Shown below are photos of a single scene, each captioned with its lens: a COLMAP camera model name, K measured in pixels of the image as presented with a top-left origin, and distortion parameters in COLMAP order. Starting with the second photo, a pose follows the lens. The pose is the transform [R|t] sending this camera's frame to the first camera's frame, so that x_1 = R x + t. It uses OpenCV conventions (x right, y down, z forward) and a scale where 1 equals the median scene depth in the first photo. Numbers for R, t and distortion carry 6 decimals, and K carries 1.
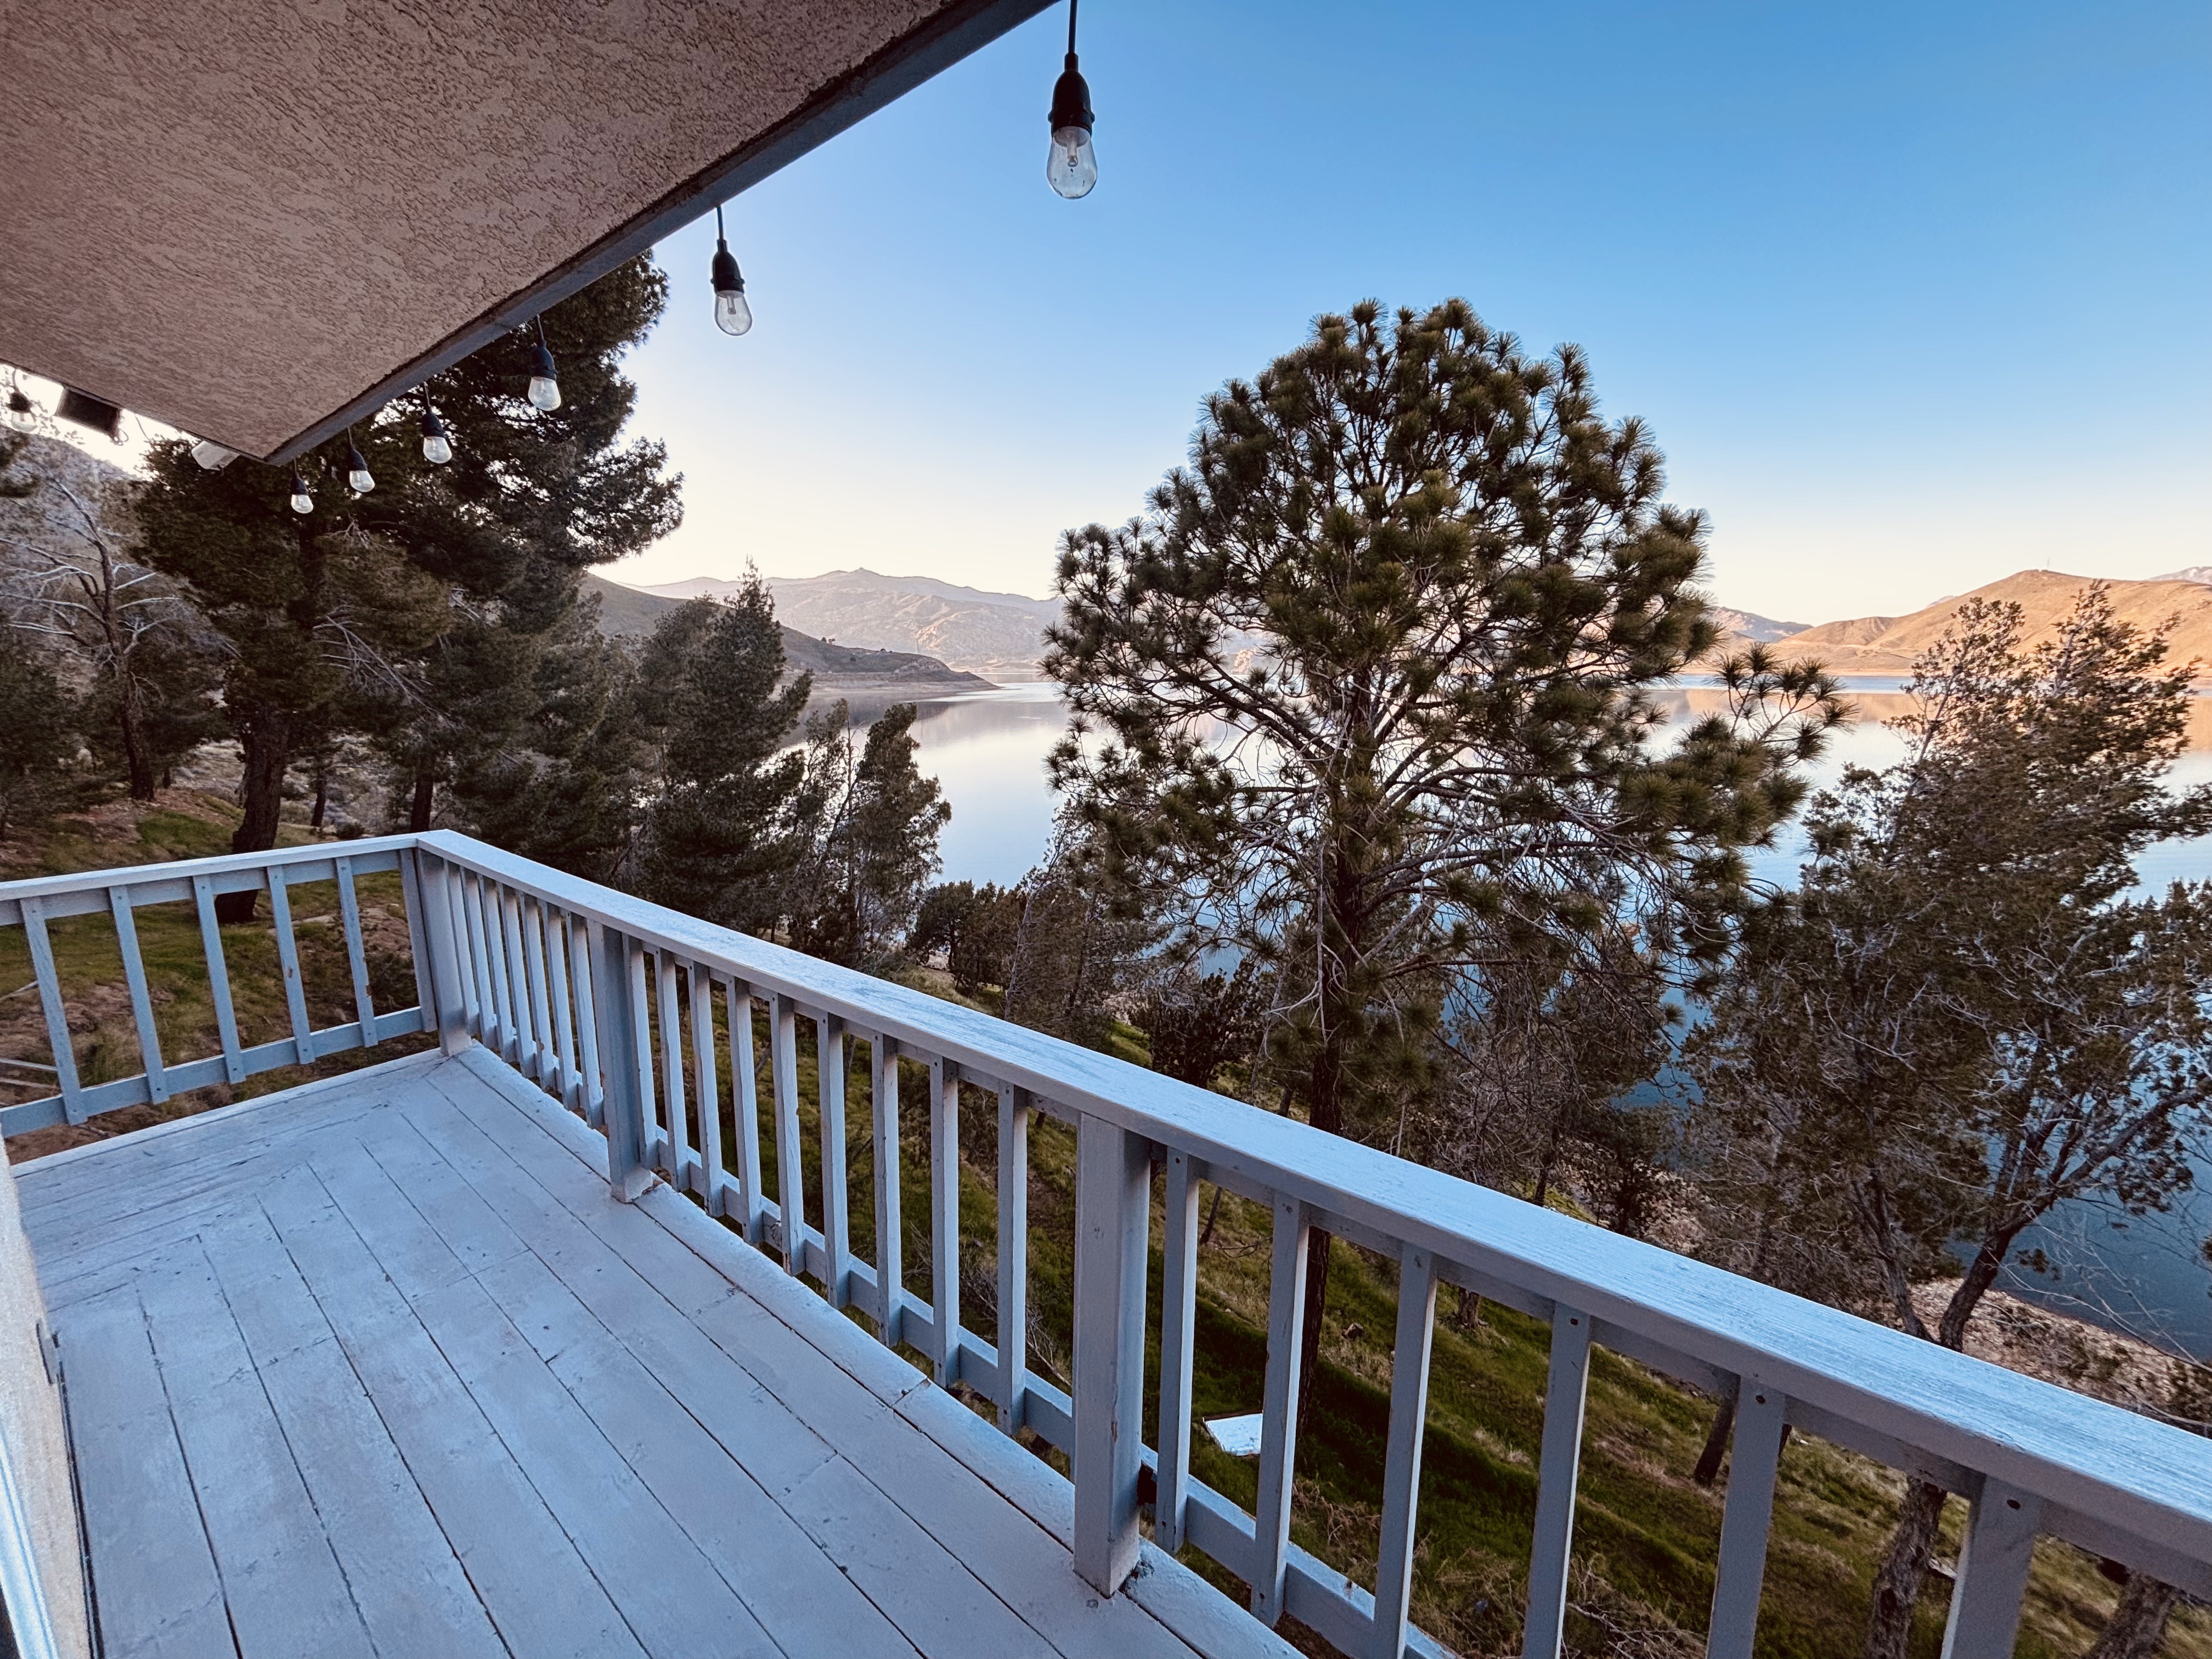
lens RADIAL K [[895.9, 0, 1099.2], [0, 895.9, 823.0], [0, 0, 1]] dist [0.000044, -0.000509]
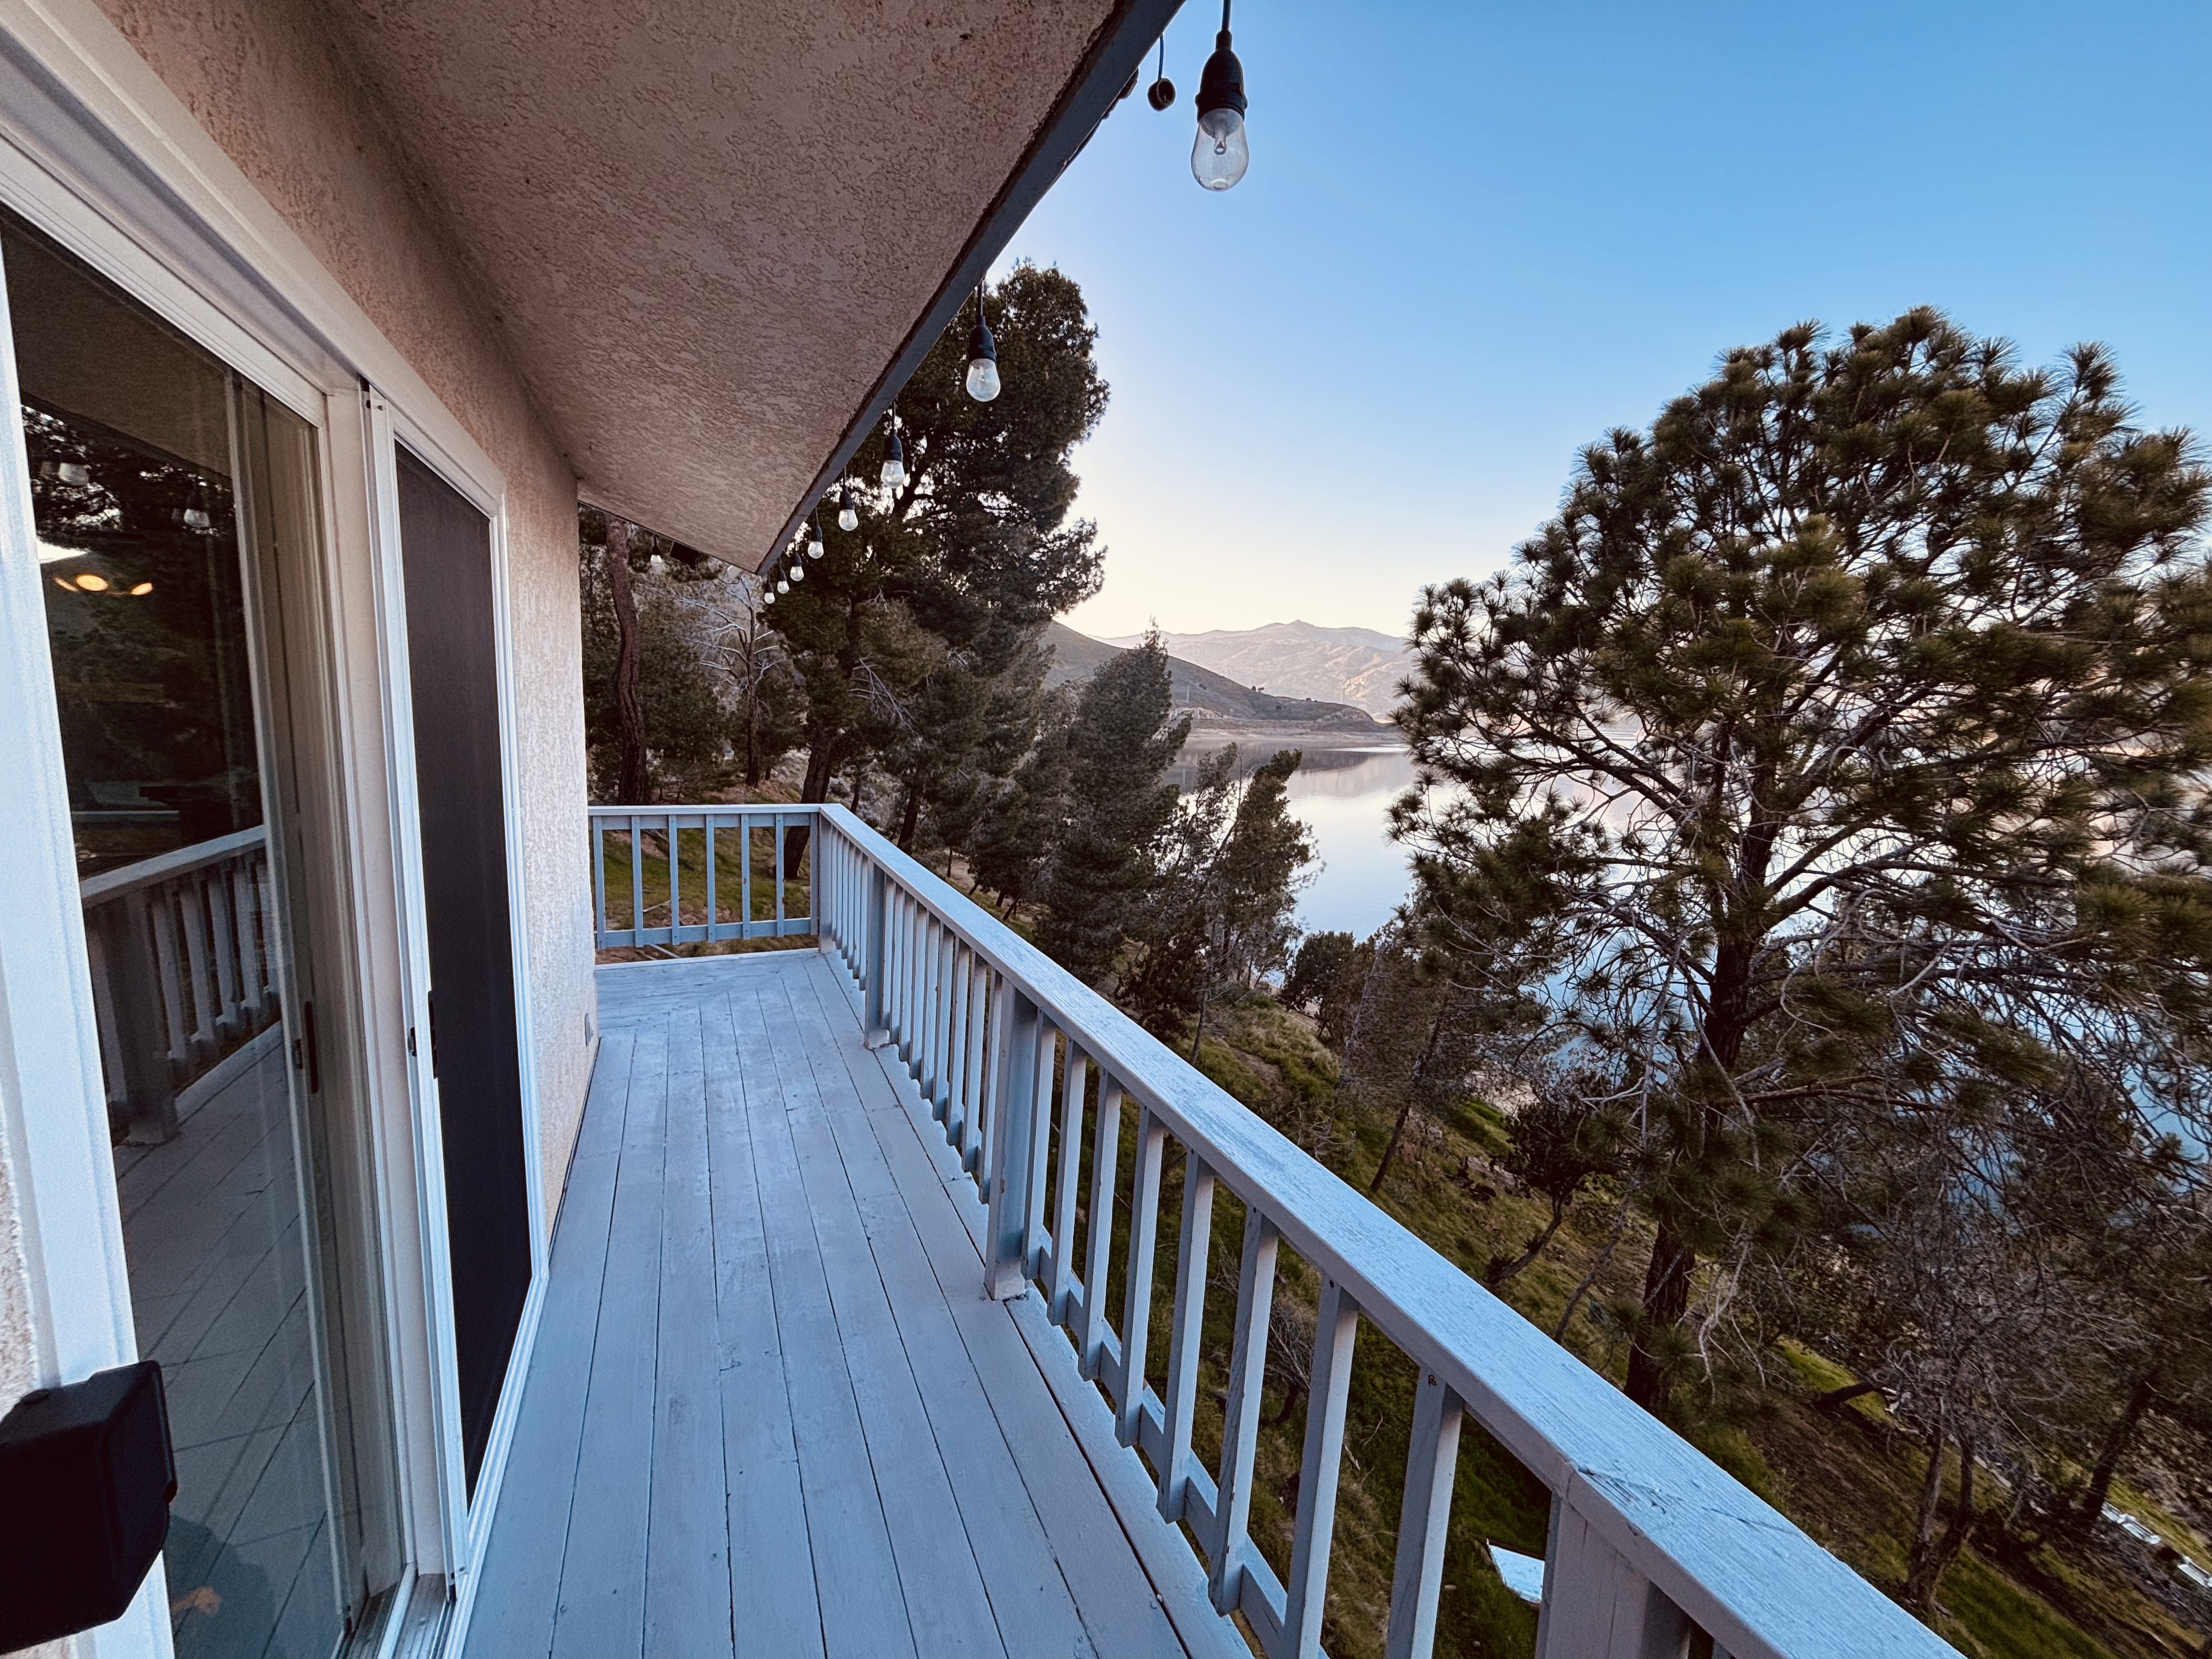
lens RADIAL K [[895.9, 0, 1098.6], [0, 895.9, 822.9], [0, 0, 1]] dist [0.000044, -0.000509]
pose [[0.891957, 0.092708, -0.442513, 0.099752], [-0.116268, 0.992868, -0.026346, 0.008279], [0.436915, 0.074950, 0.896375, -0.047776]]
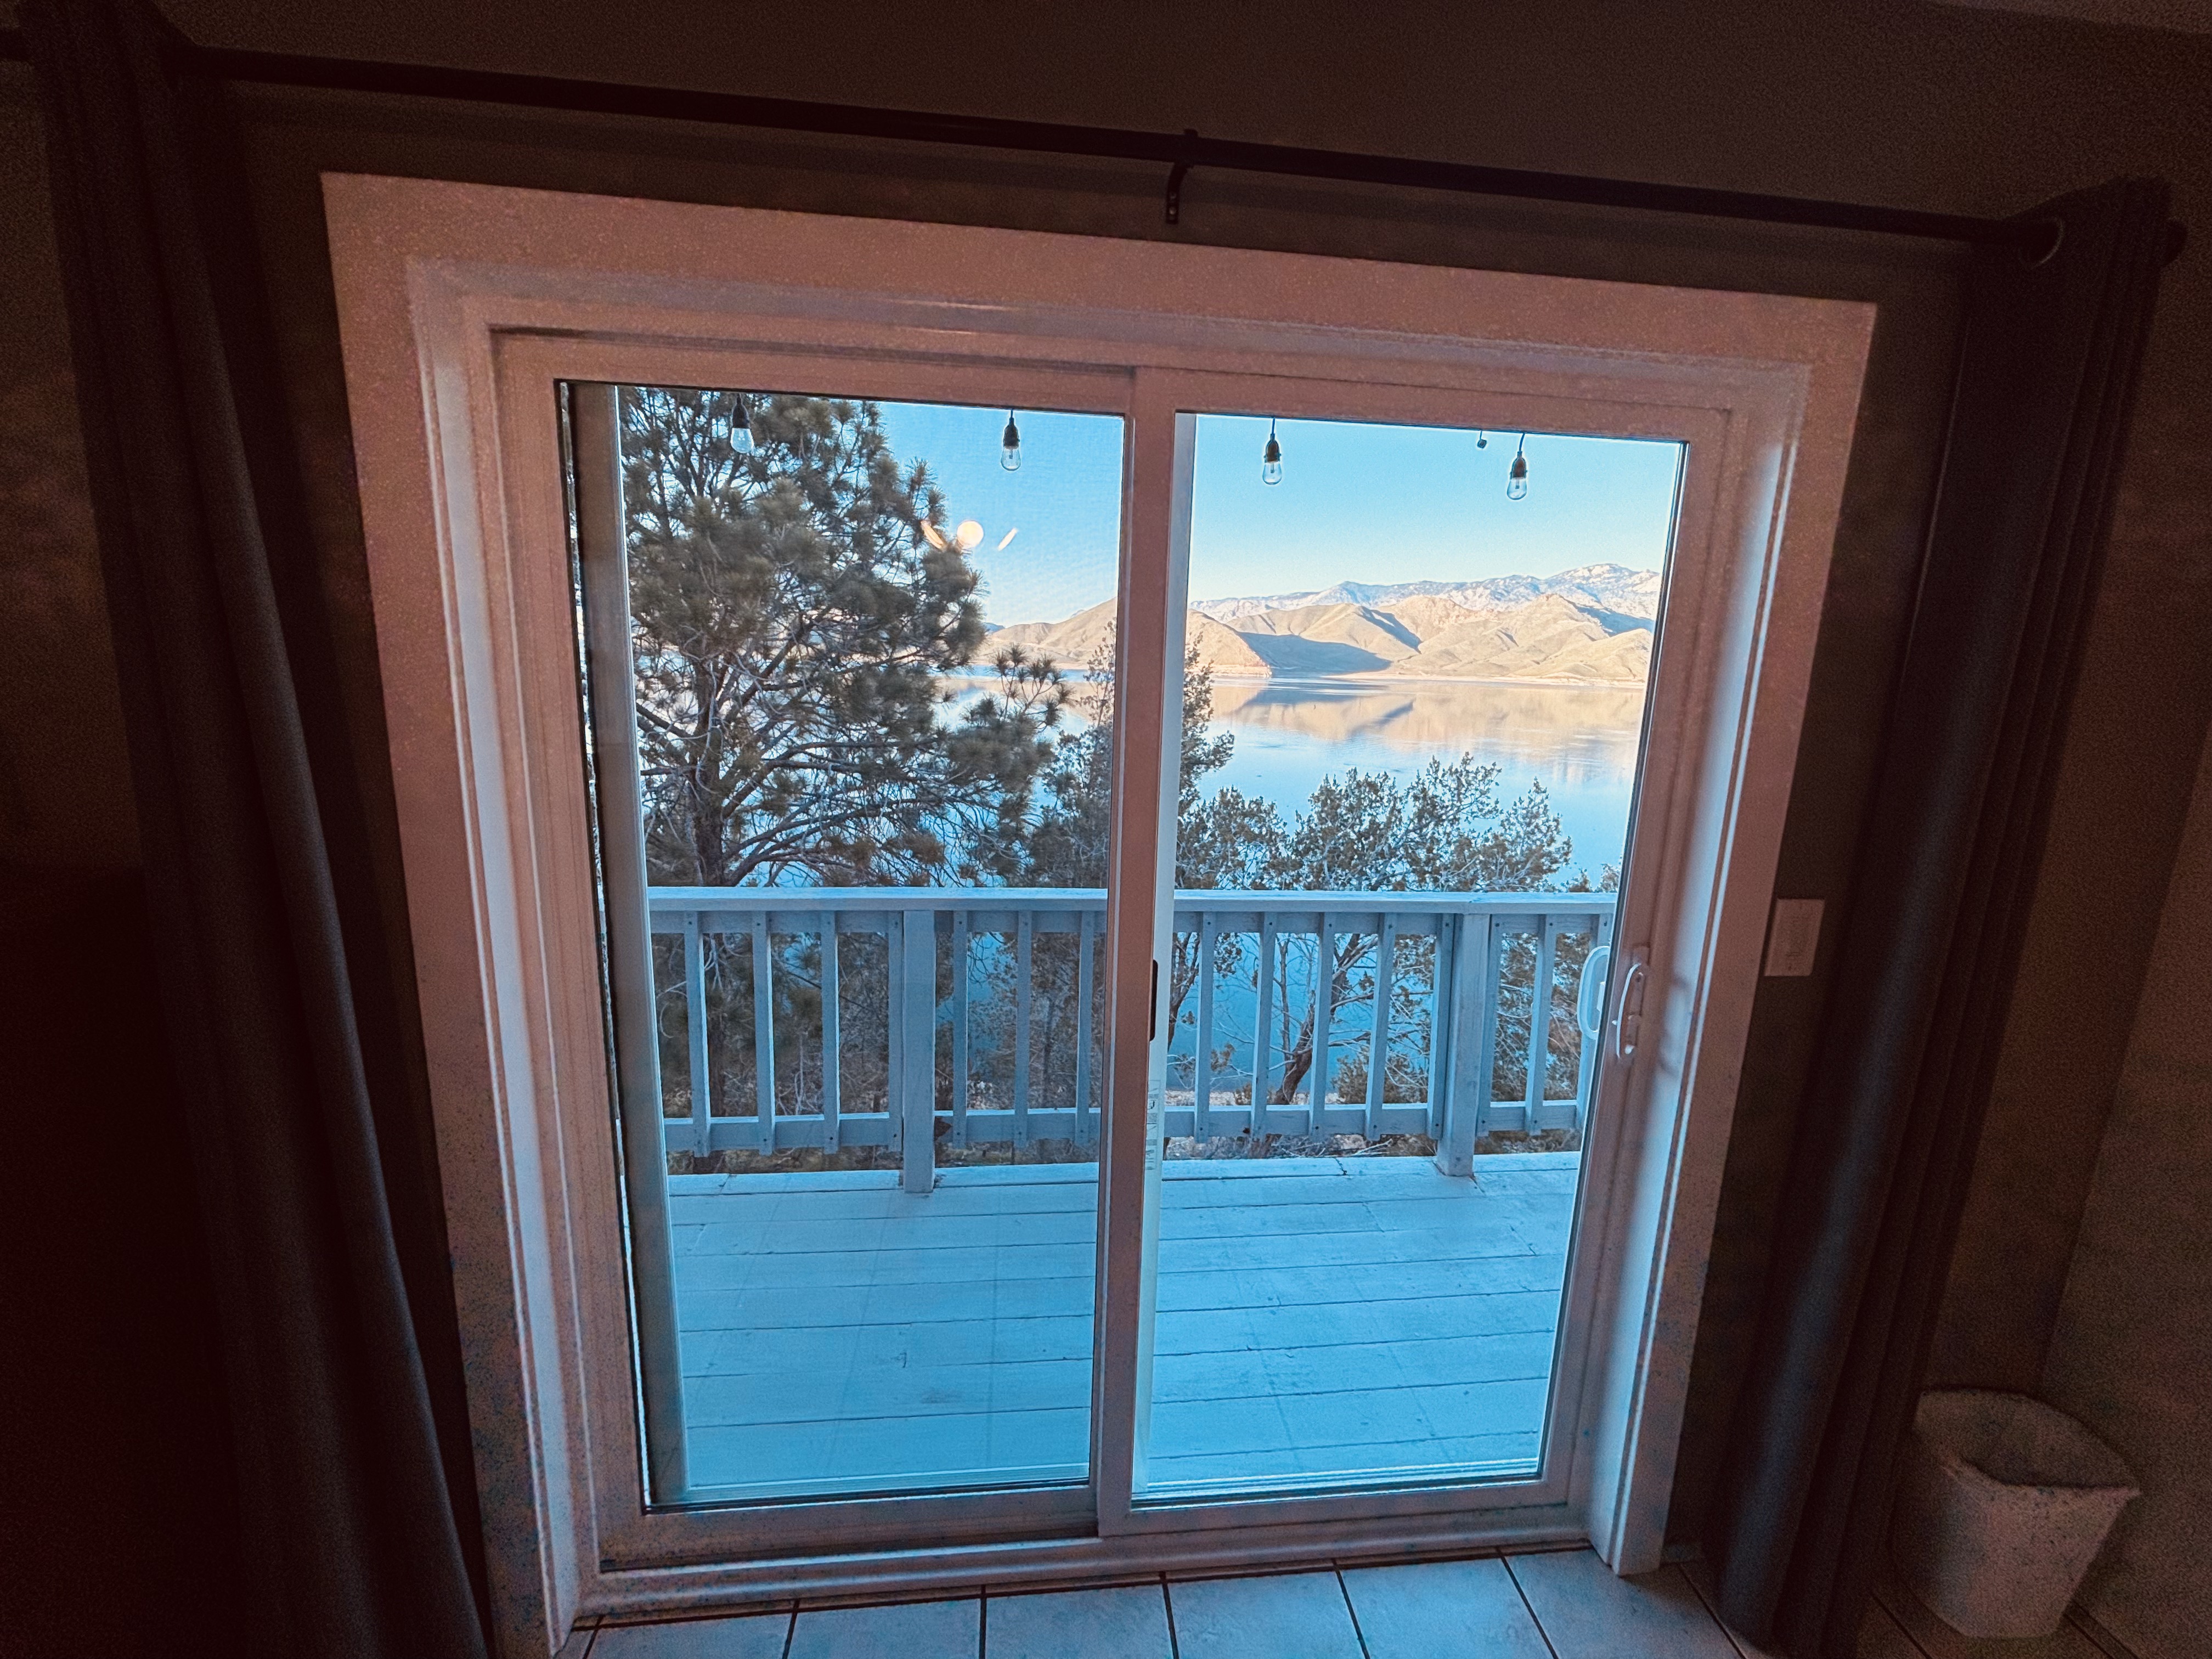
lens RADIAL K [[895.9, 0, 1106.3], [0, 895.9, 827.4], [0, 0, 1]] dist [0.000044, -0.000509]
pose [[0.712233, -0.105310, 0.693998, -0.104271], [0.090077, 0.994220, 0.058423, 0.009332], [-0.696139, 0.020903, 0.717603, -0.054767]]
